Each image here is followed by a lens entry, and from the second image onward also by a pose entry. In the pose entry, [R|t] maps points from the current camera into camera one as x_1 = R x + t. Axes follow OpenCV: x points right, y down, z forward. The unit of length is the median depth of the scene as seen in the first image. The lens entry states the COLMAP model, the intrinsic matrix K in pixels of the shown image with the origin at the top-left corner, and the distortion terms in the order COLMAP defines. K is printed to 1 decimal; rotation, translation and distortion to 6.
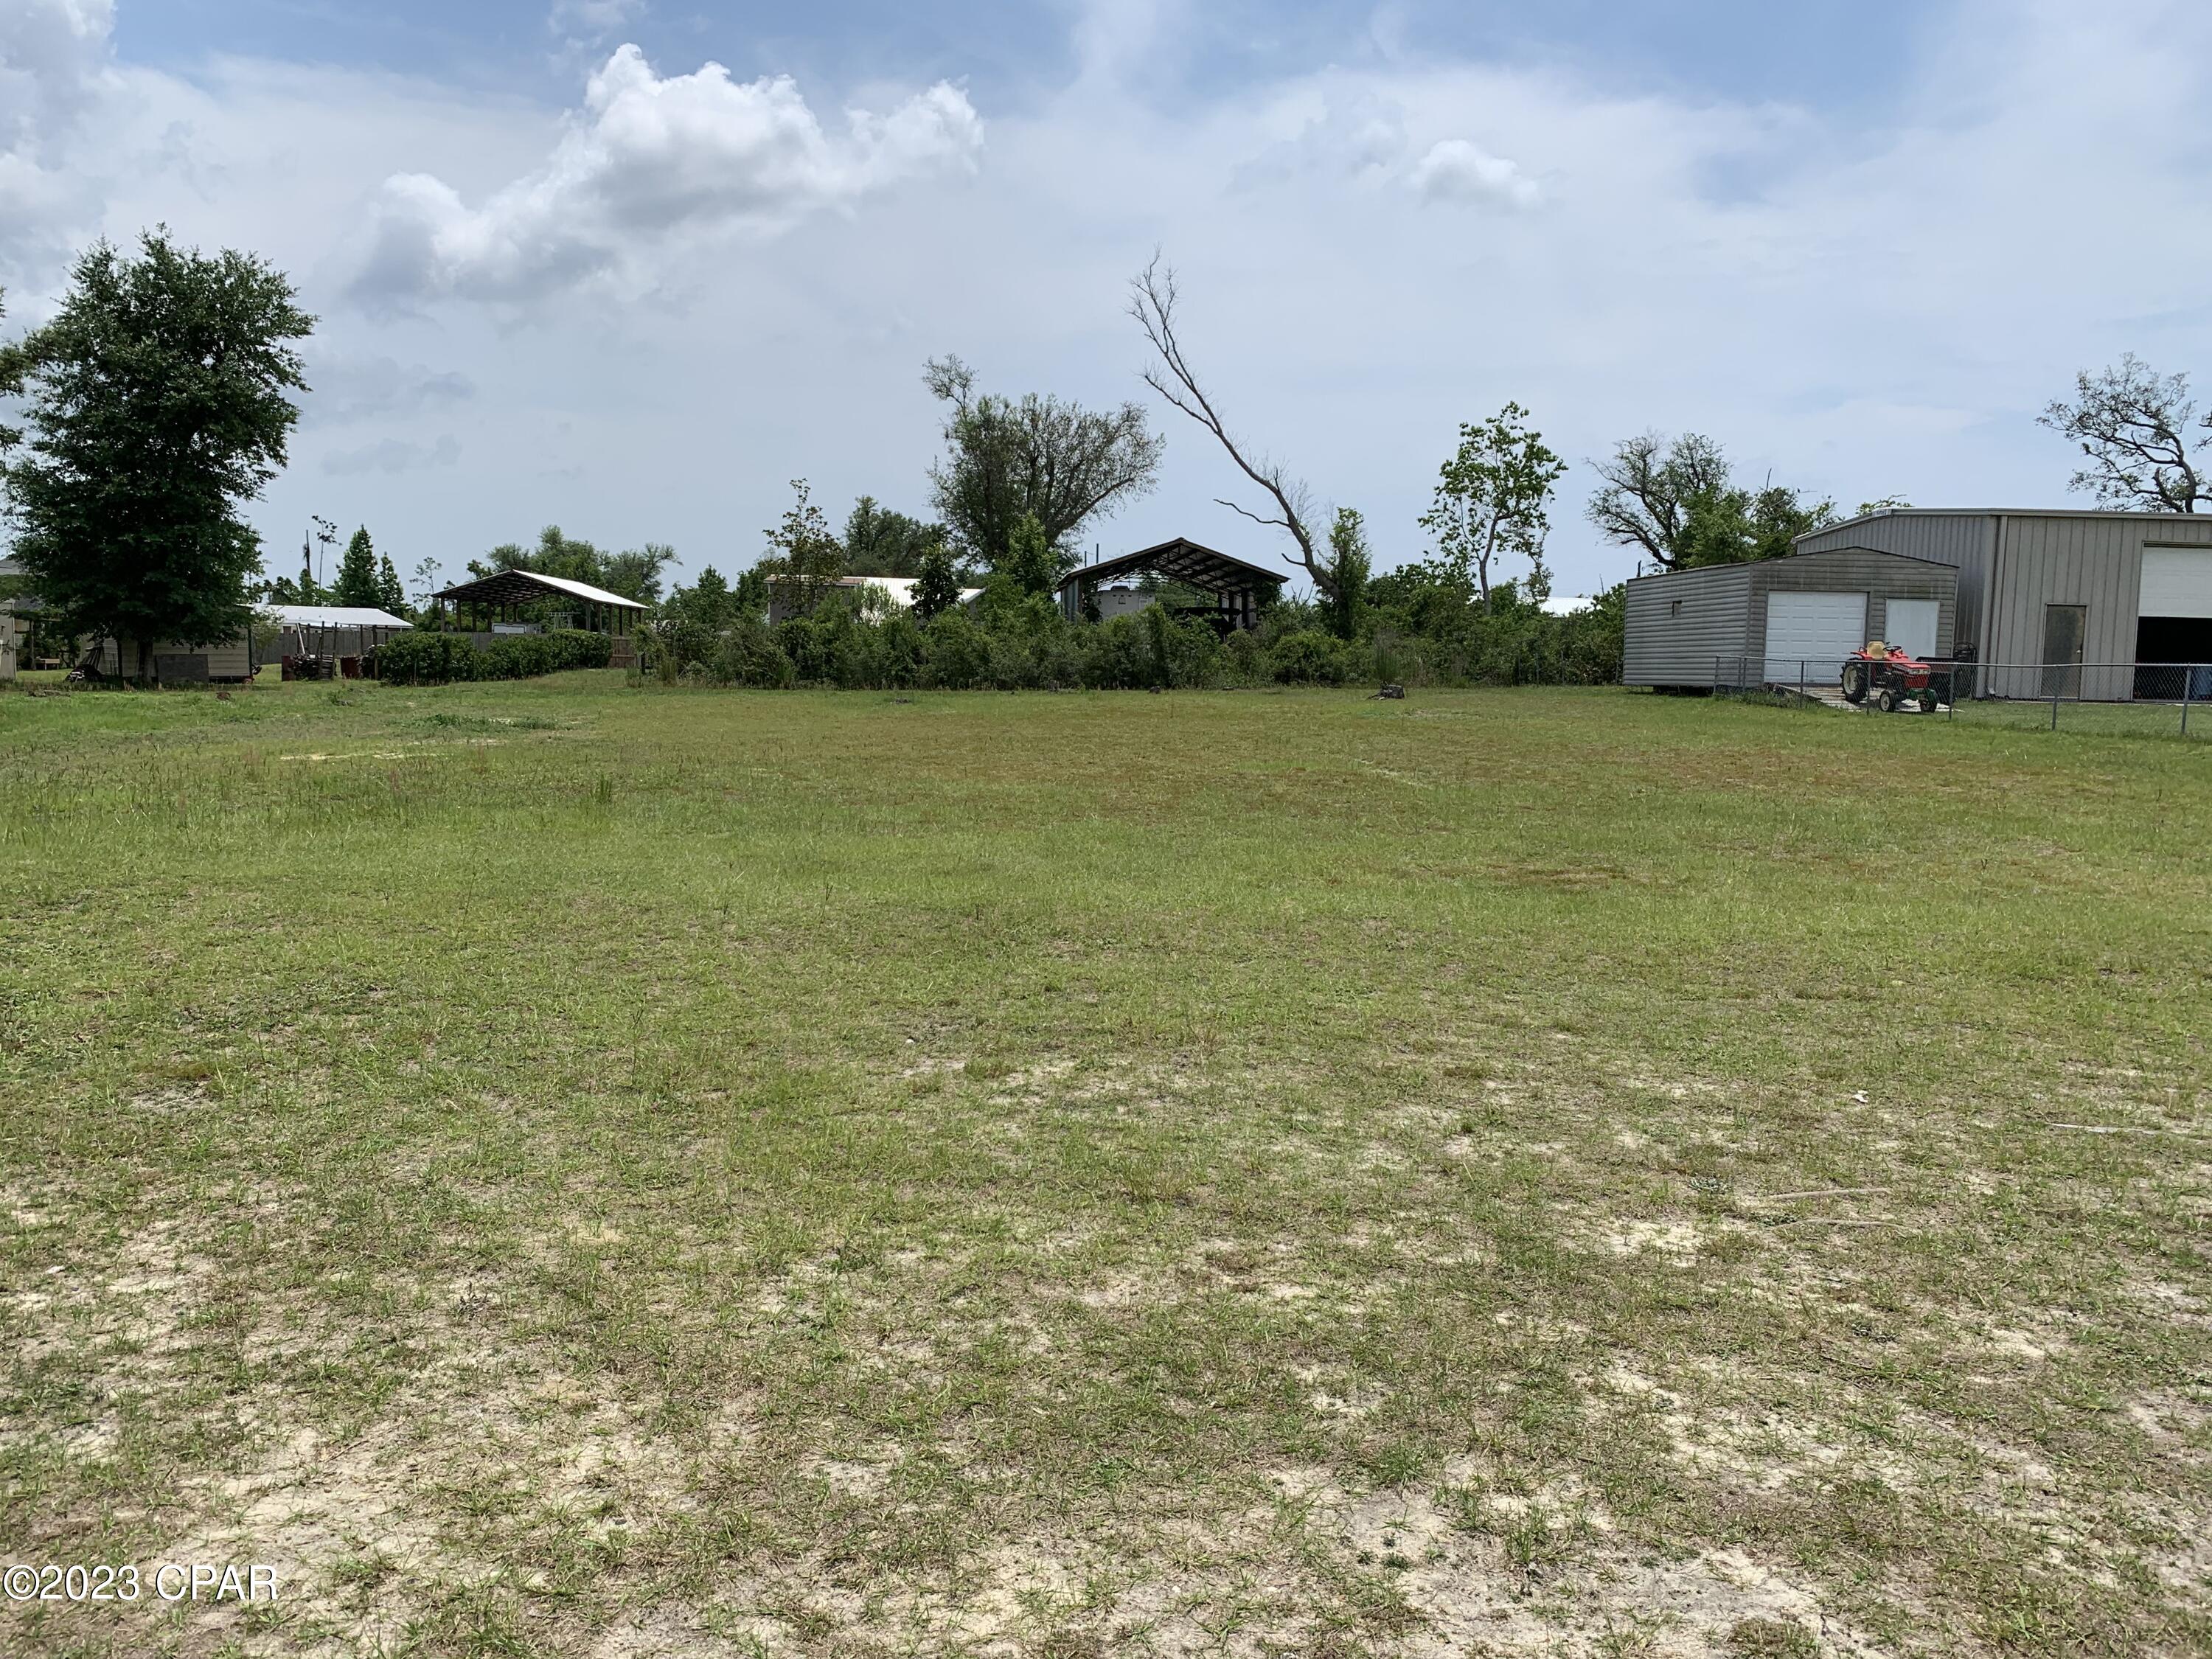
lens RADIAL K [[1691.9, 0, 1106.0], [0, 1691.9, 829.5], [0, 0, 1]] dist [0.004971, -0.010593]
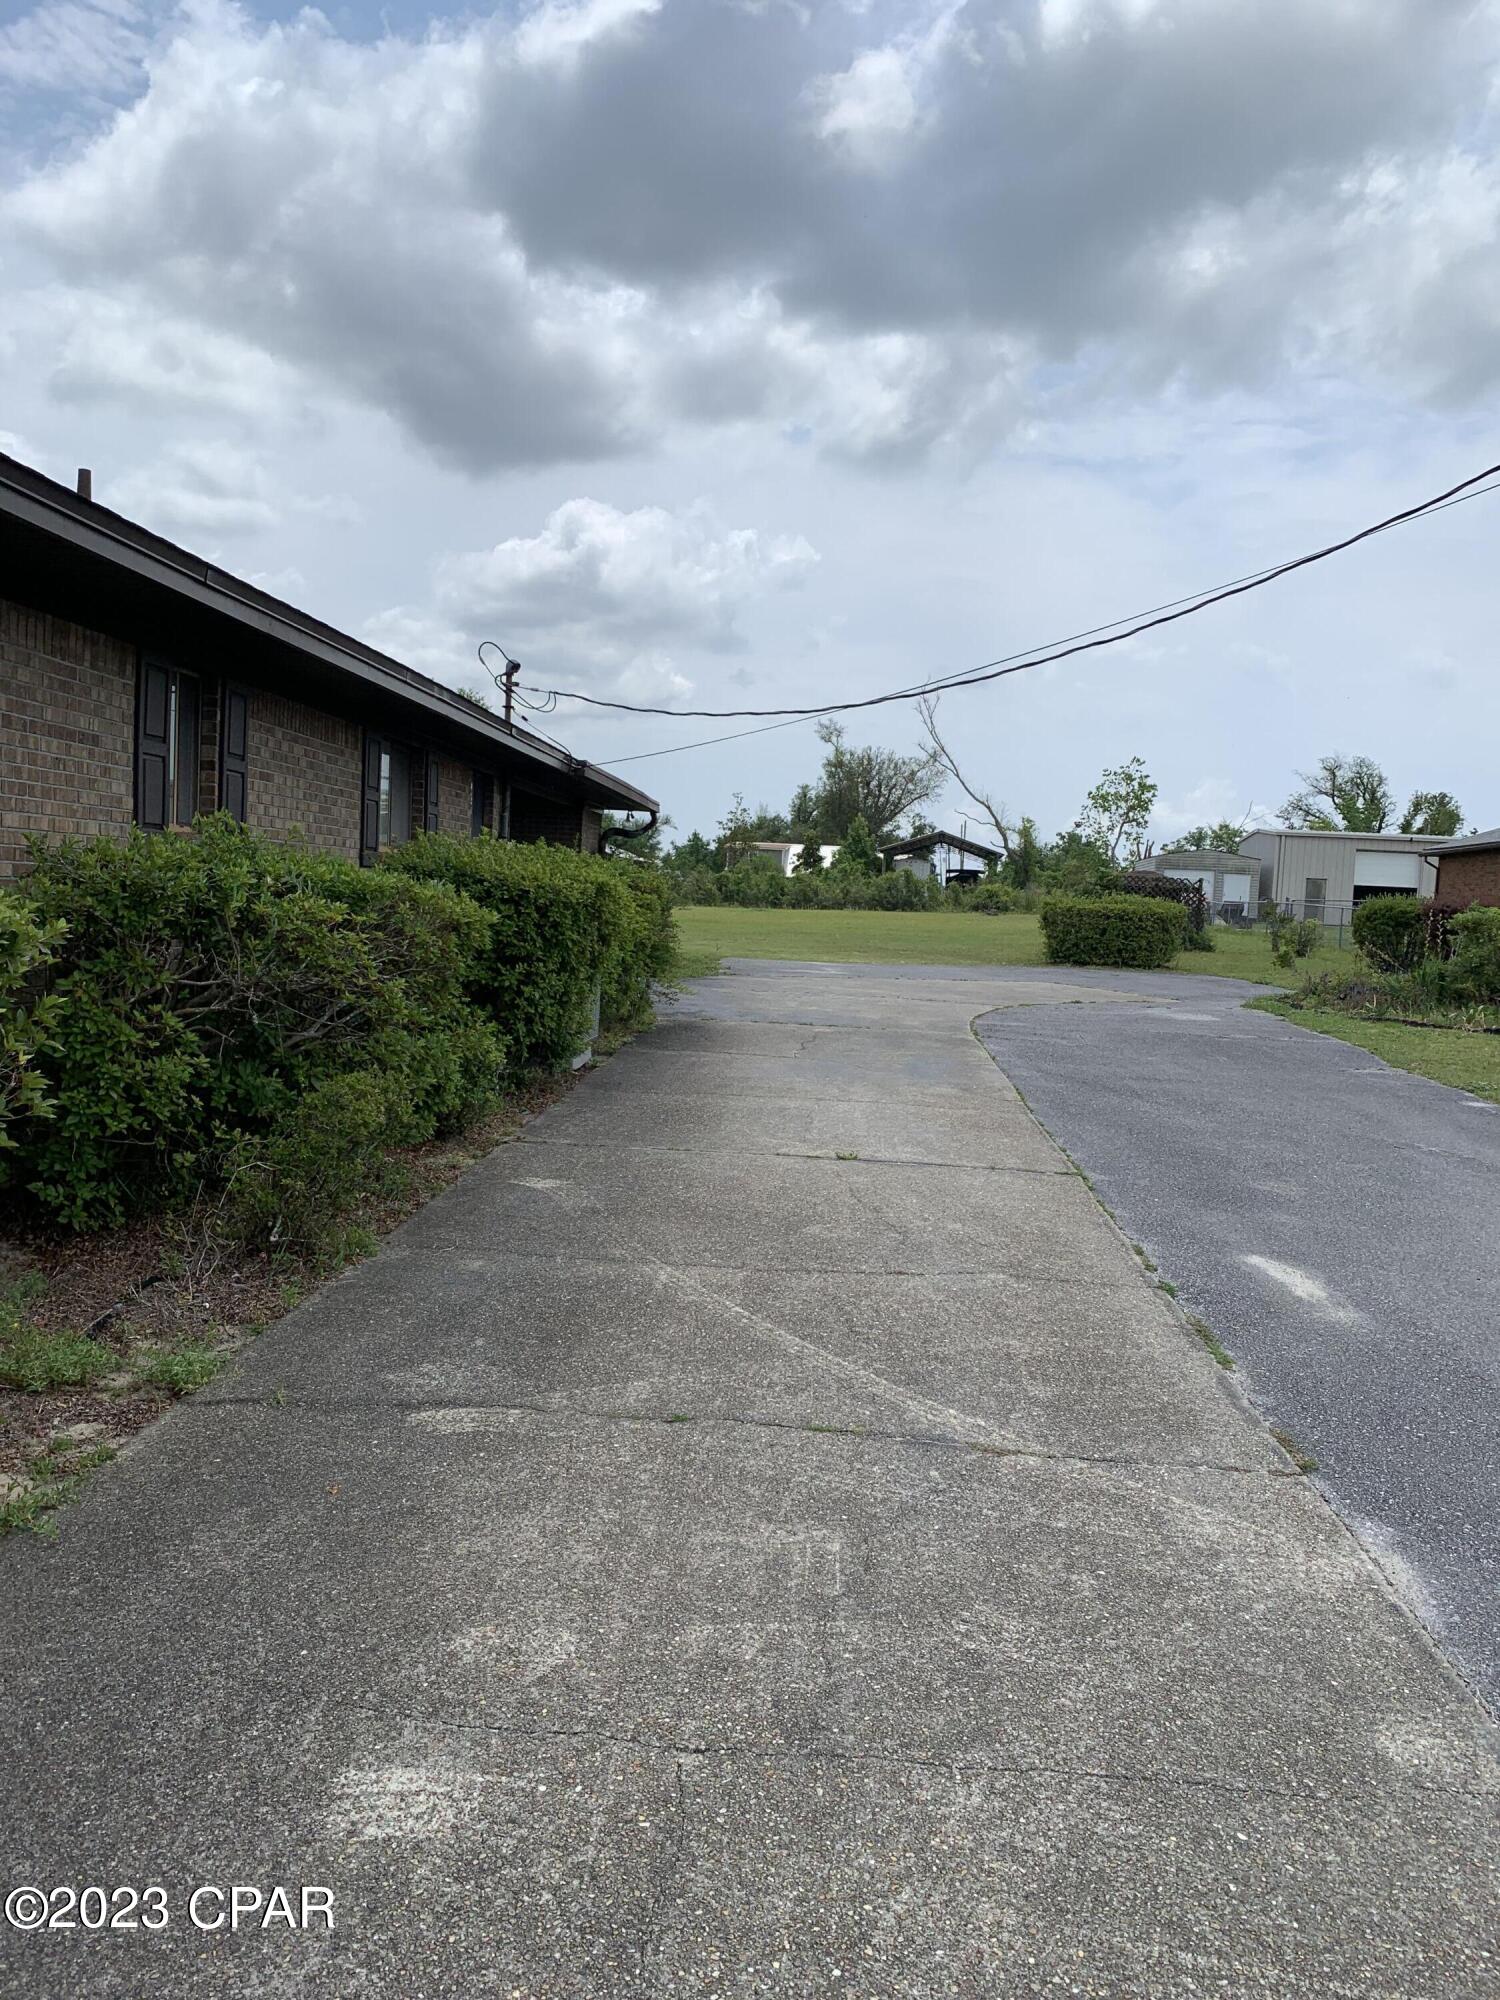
lens RADIAL K [[1529.7, 0, 750.0], [0, 1529.7, 1000.0], [0, 0, 1]] dist [0.004971, -0.010593]
pose [[0.980290, 0.038833, -0.193709, 0.166824], [-0.046773, 0.998235, -0.036582, 0.074780], [0.191947, 0.044921, 0.980377, -0.616551]]
